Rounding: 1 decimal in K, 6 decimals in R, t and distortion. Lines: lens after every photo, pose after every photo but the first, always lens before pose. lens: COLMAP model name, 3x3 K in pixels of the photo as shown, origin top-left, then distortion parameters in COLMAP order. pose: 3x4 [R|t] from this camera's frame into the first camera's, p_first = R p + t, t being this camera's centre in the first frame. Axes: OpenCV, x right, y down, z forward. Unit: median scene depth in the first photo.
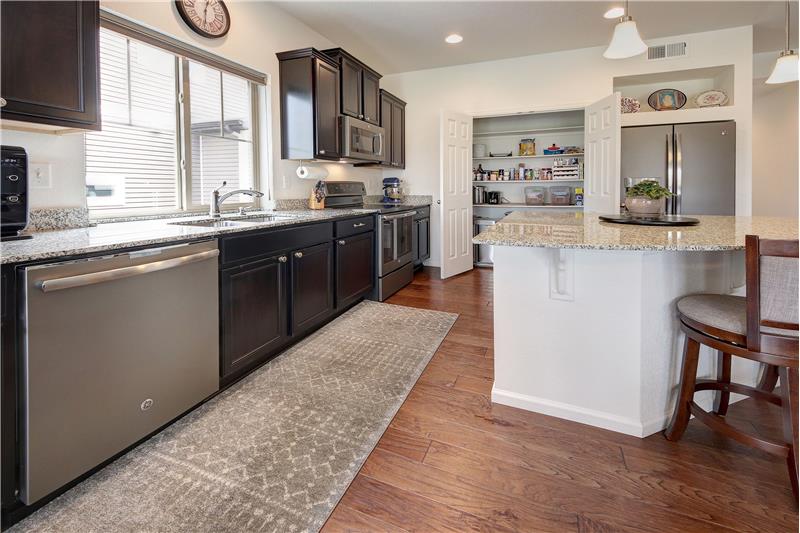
lens RADIAL K [[365.8, 0, 373.2], [0, 365.8, 250.7], [0, 0, 1]] dist [0.004079, 0.000274]
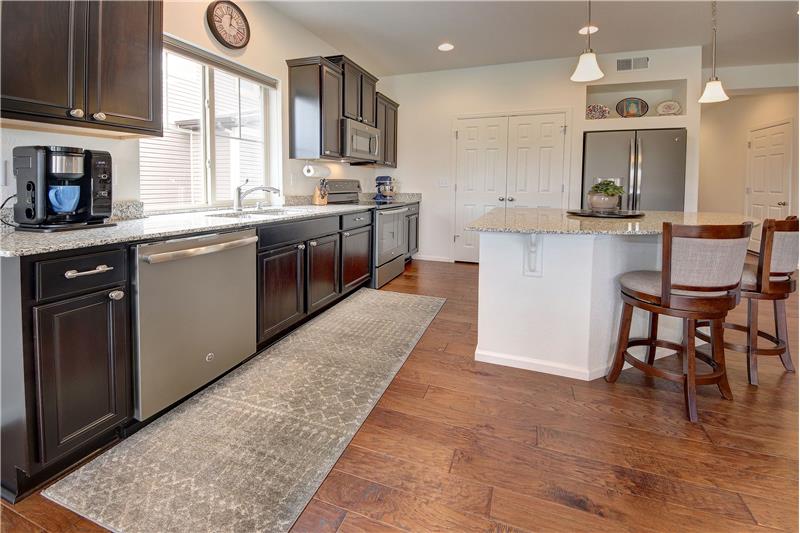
lens RADIAL K [[369.3, 0, 367.5], [0, 369.3, 280.7], [0, 0, 1]] dist [-0.001838, -0.000797]
pose [[0.999268, -0.005107, 0.037903, -0.084077], [0.002004, 0.996676, 0.081449, 0.036194], [-0.038193, -0.081313, 0.995957, -0.204600]]
